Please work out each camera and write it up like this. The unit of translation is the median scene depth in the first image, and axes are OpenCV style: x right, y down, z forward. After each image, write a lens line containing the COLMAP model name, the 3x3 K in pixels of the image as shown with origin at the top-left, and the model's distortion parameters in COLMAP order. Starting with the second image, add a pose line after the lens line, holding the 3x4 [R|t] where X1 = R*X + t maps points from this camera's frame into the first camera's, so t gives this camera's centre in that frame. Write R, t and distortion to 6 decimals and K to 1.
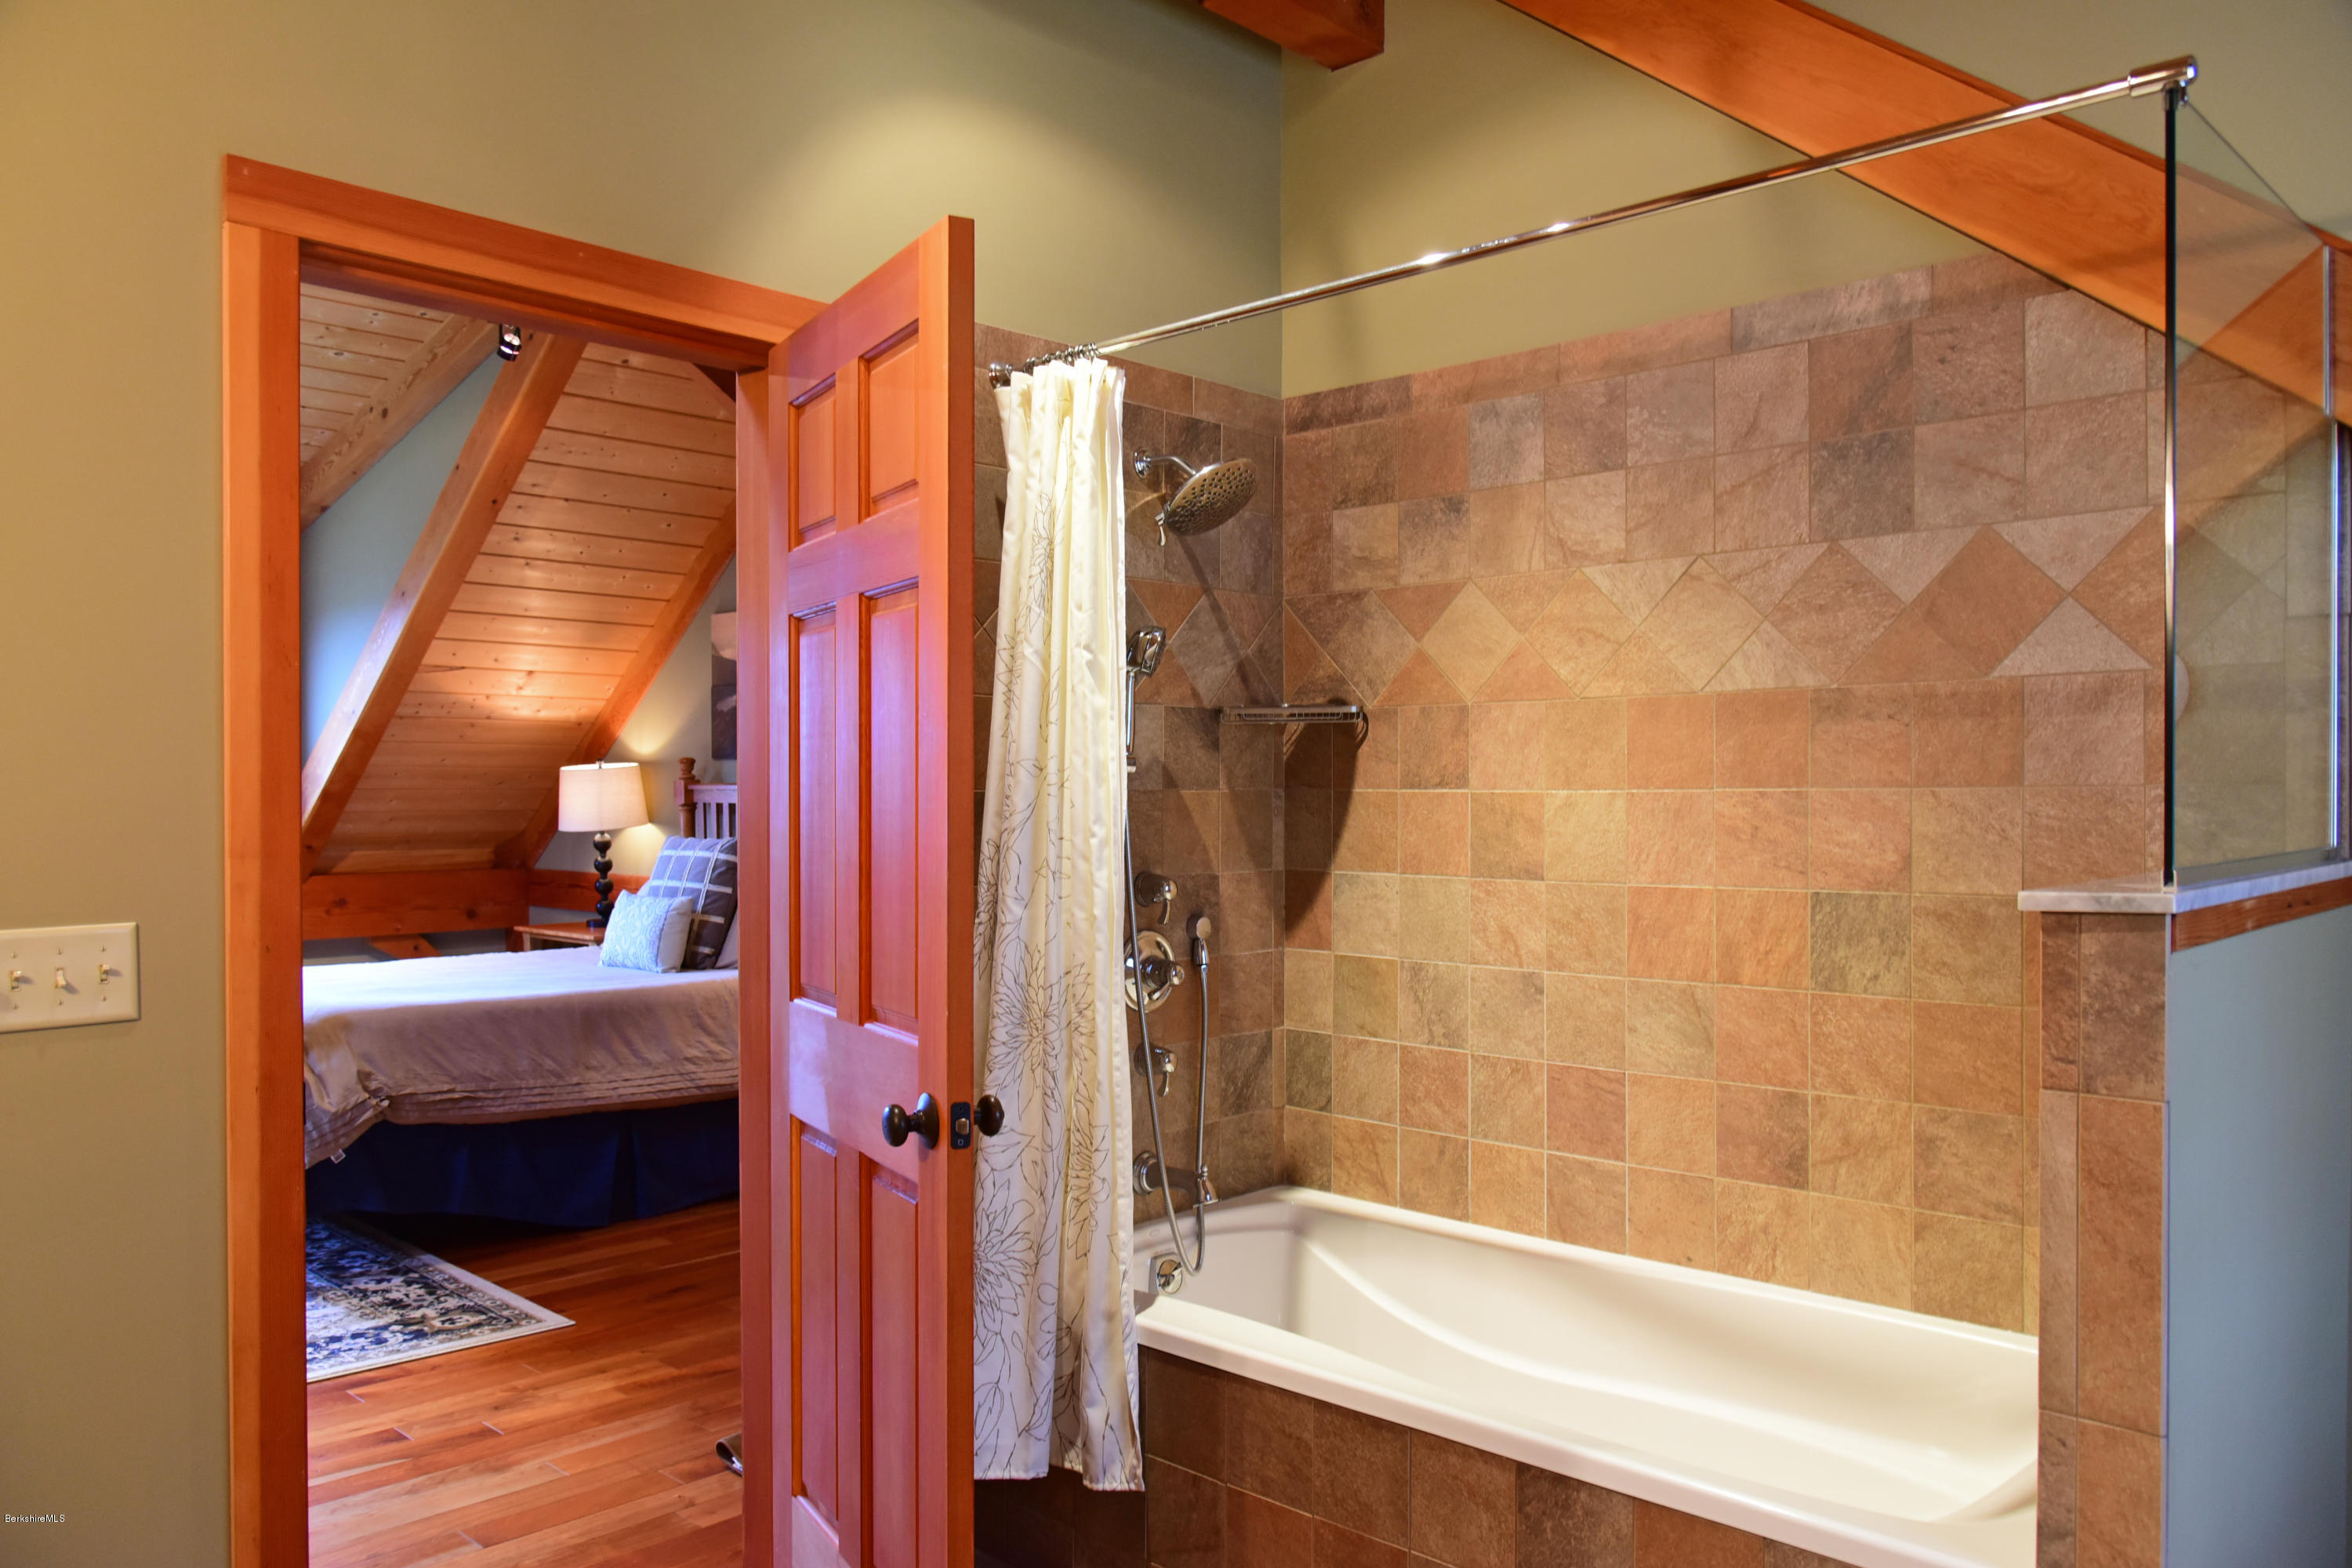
lens RADIAL K [[1726.1, 0, 1177.8], [0, 1726.1, 816.7], [0, 0, 1]] dist [-0.009630, 0.001545]
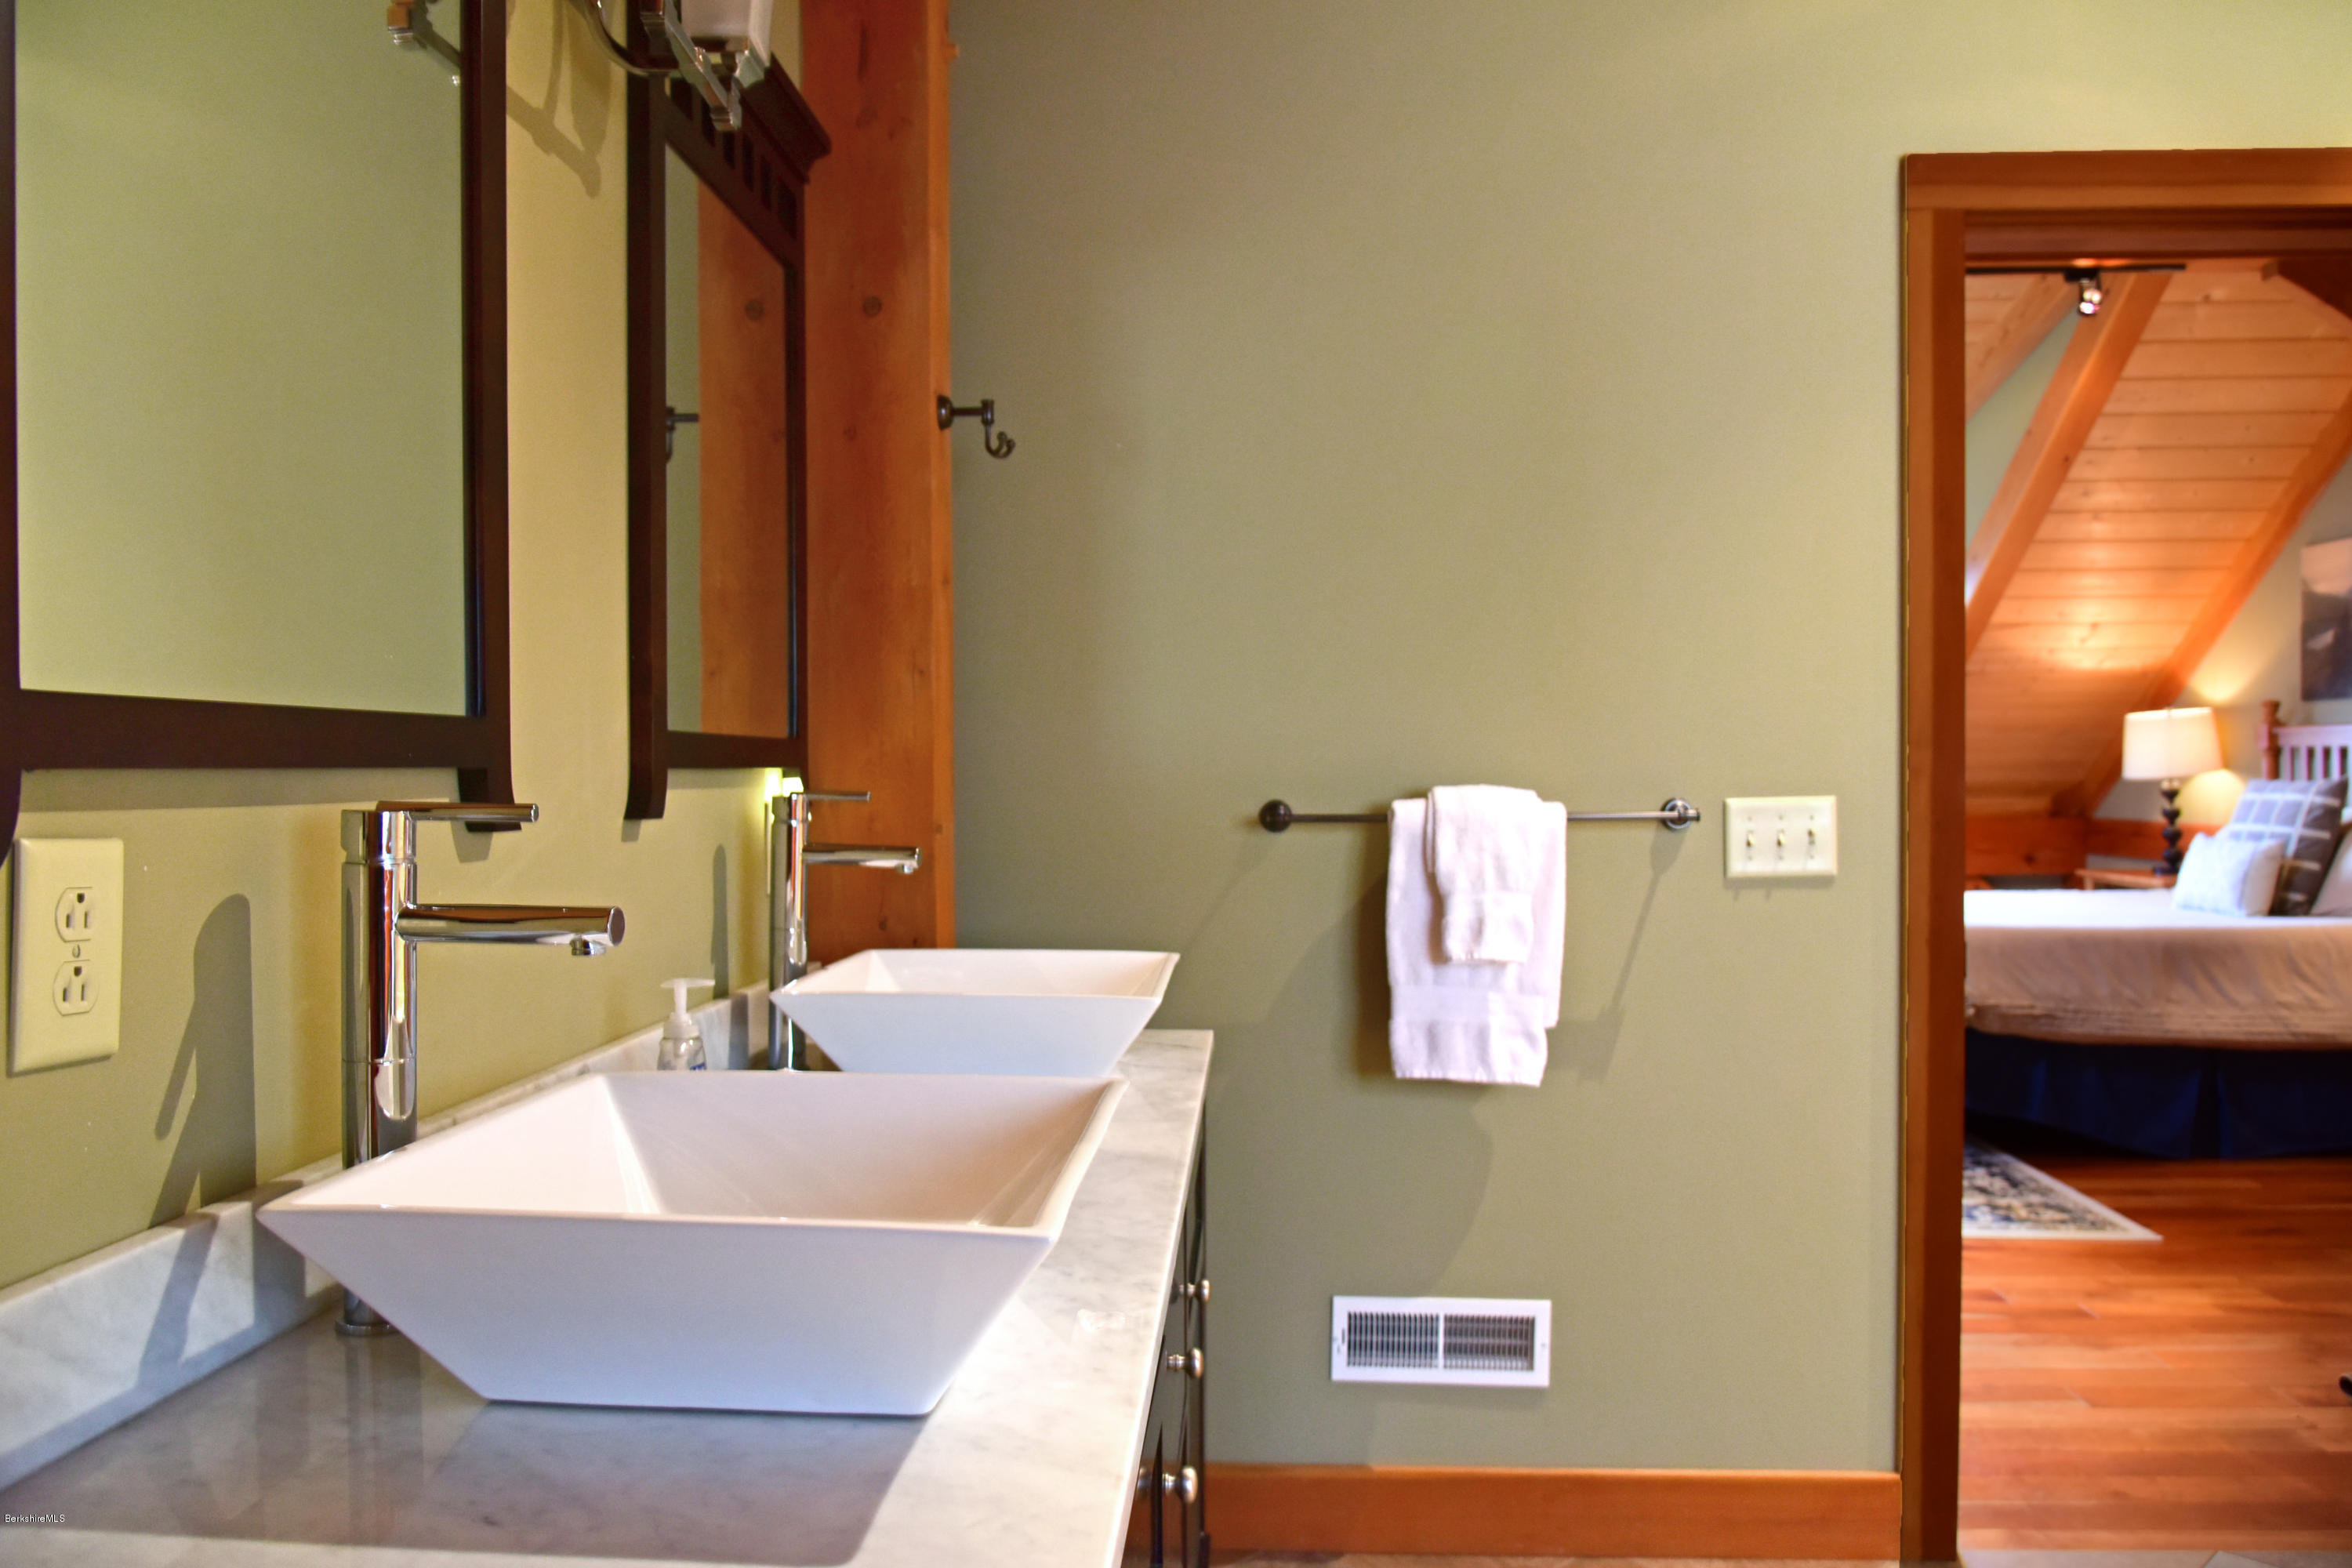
lens RADIAL K [[1593.5, 0, 1173.1], [0, 1593.5, 803.4], [0, 0, 1]] dist [-0.036822, 0.007359]
pose [[0.645777, 0.010328, -0.763457, -0.014395], [-0.004015, 0.999941, 0.010130, 0.019297], [0.763516, -0.003477, 0.645780, -0.034751]]
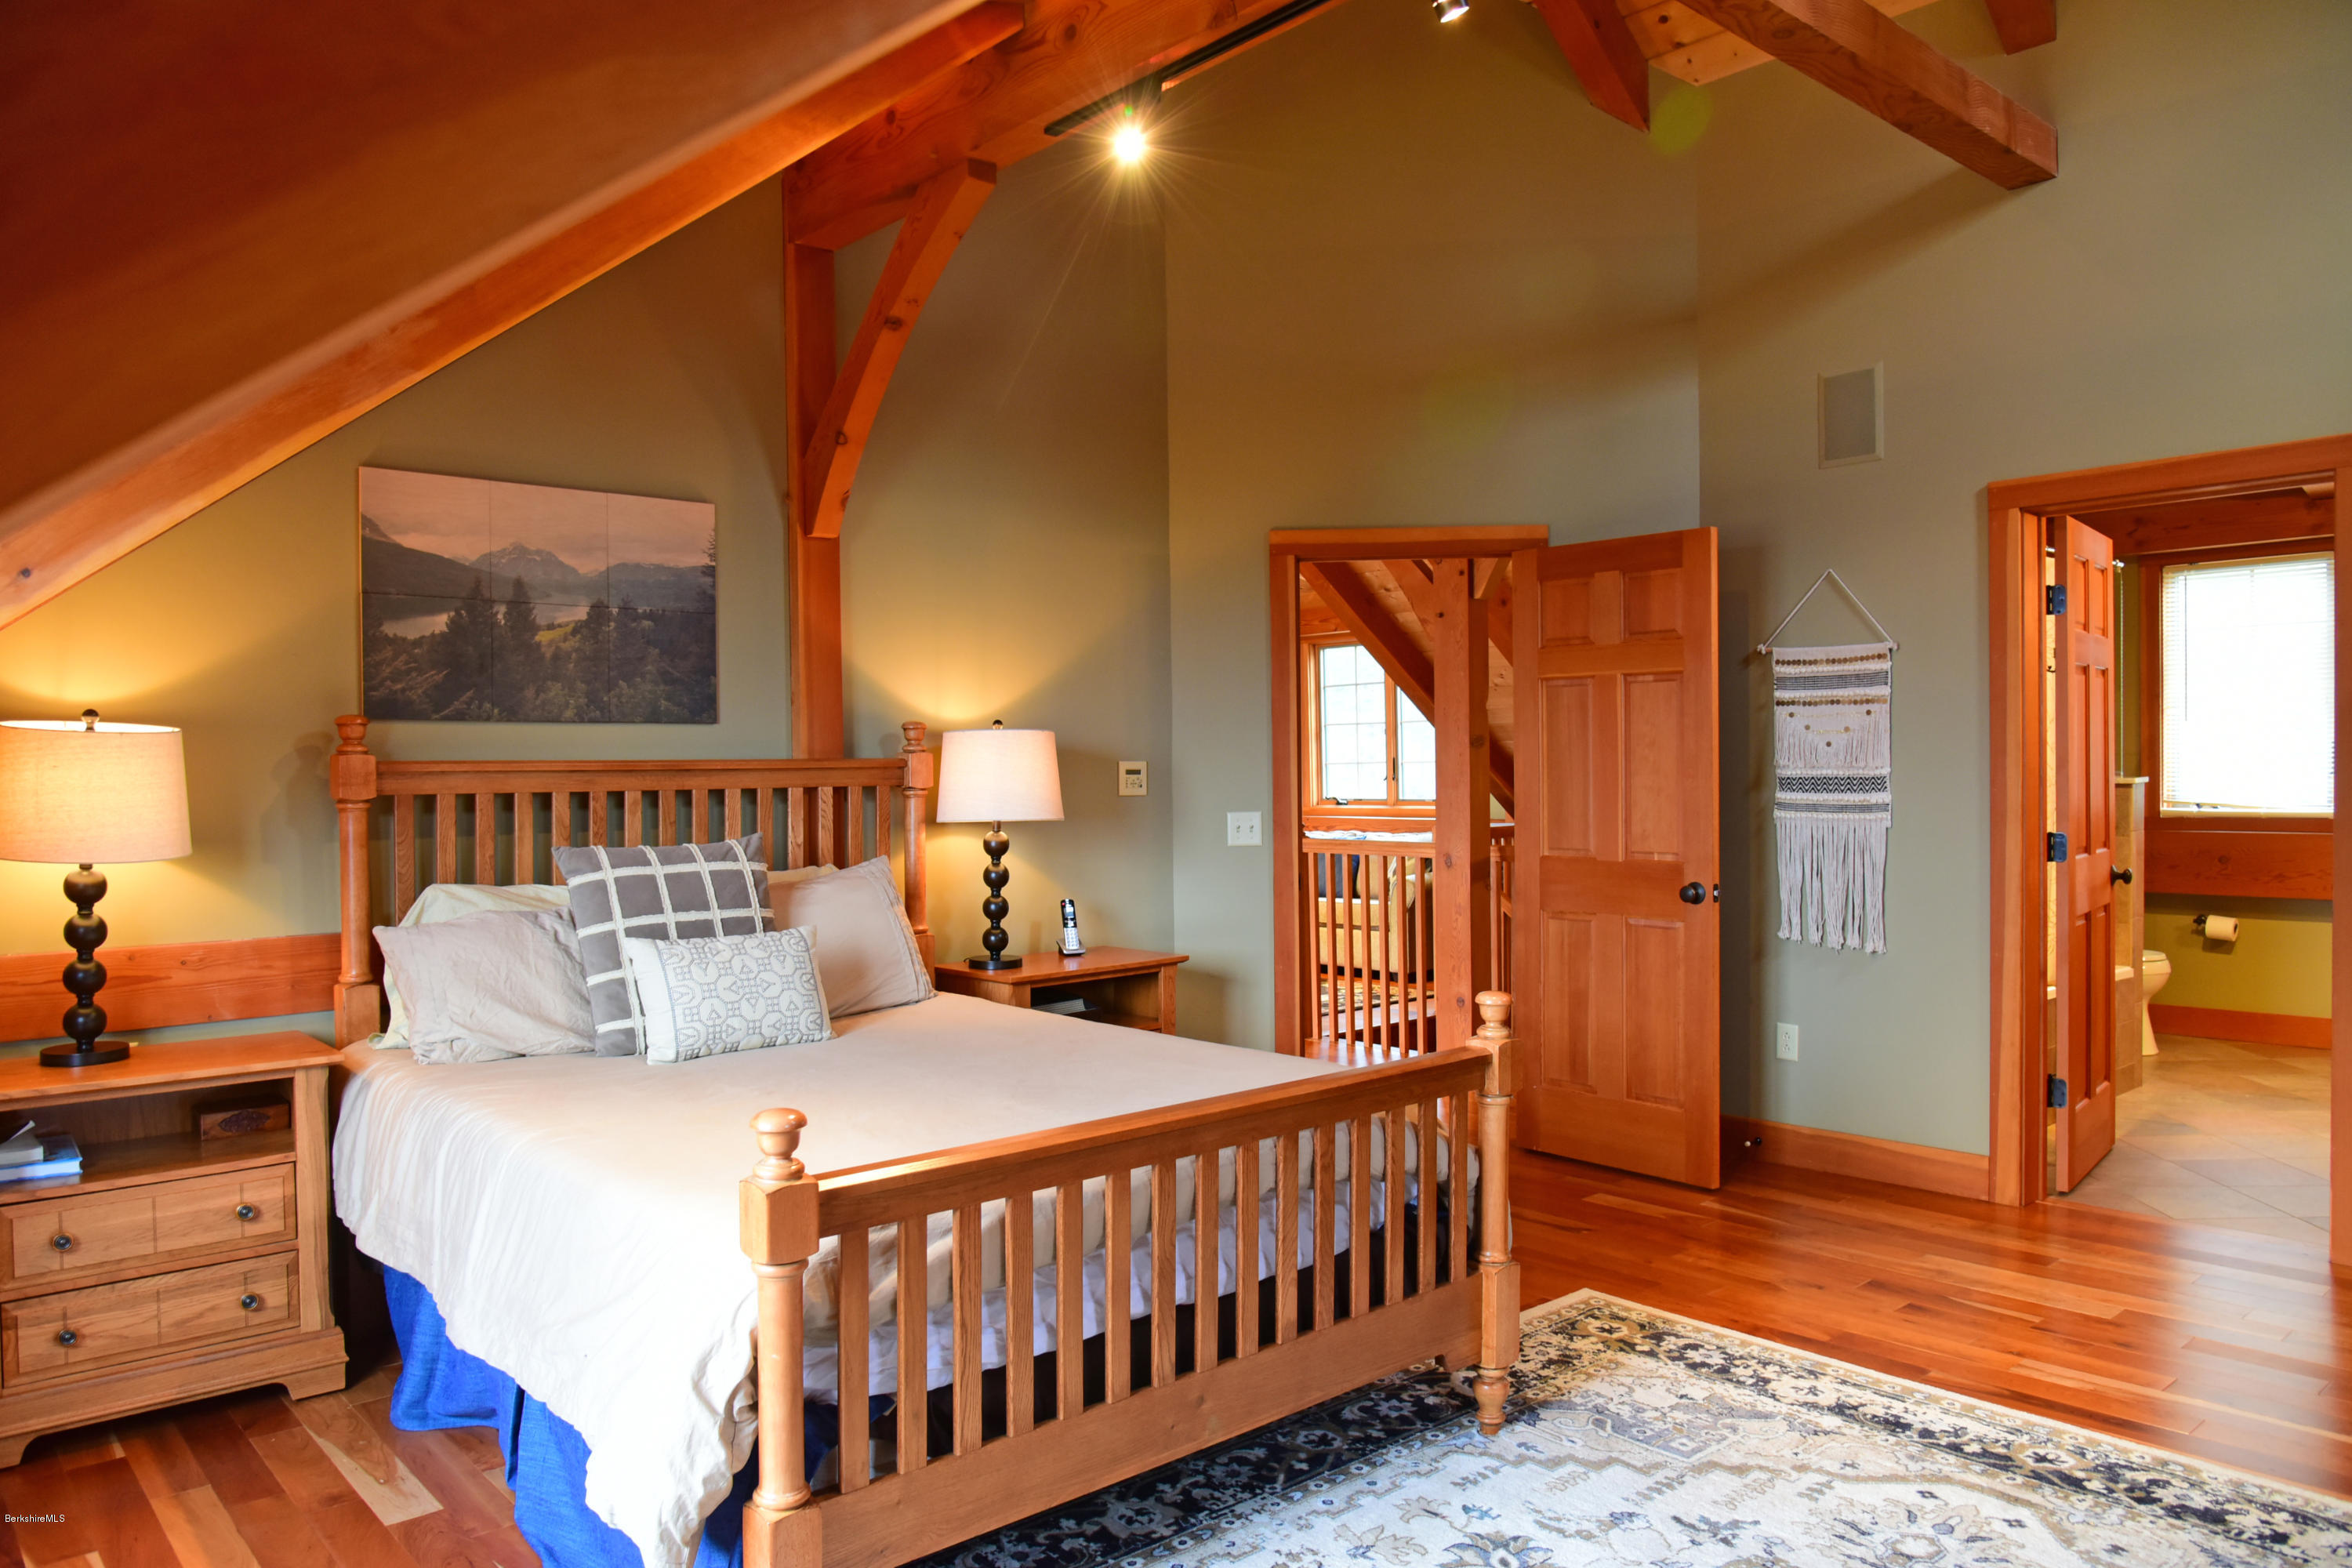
lens RADIAL K [[1593.5, 0, 1173.1], [0, 1593.5, 803.4], [0, 0, 1]] dist [-0.036822, 0.007359]
pose [[0.088957, -0.025122, 0.995719, -0.893438], [0.025559, 0.999410, 0.022932, -0.012309], [-0.995707, 0.023410, 0.089547, 0.797966]]
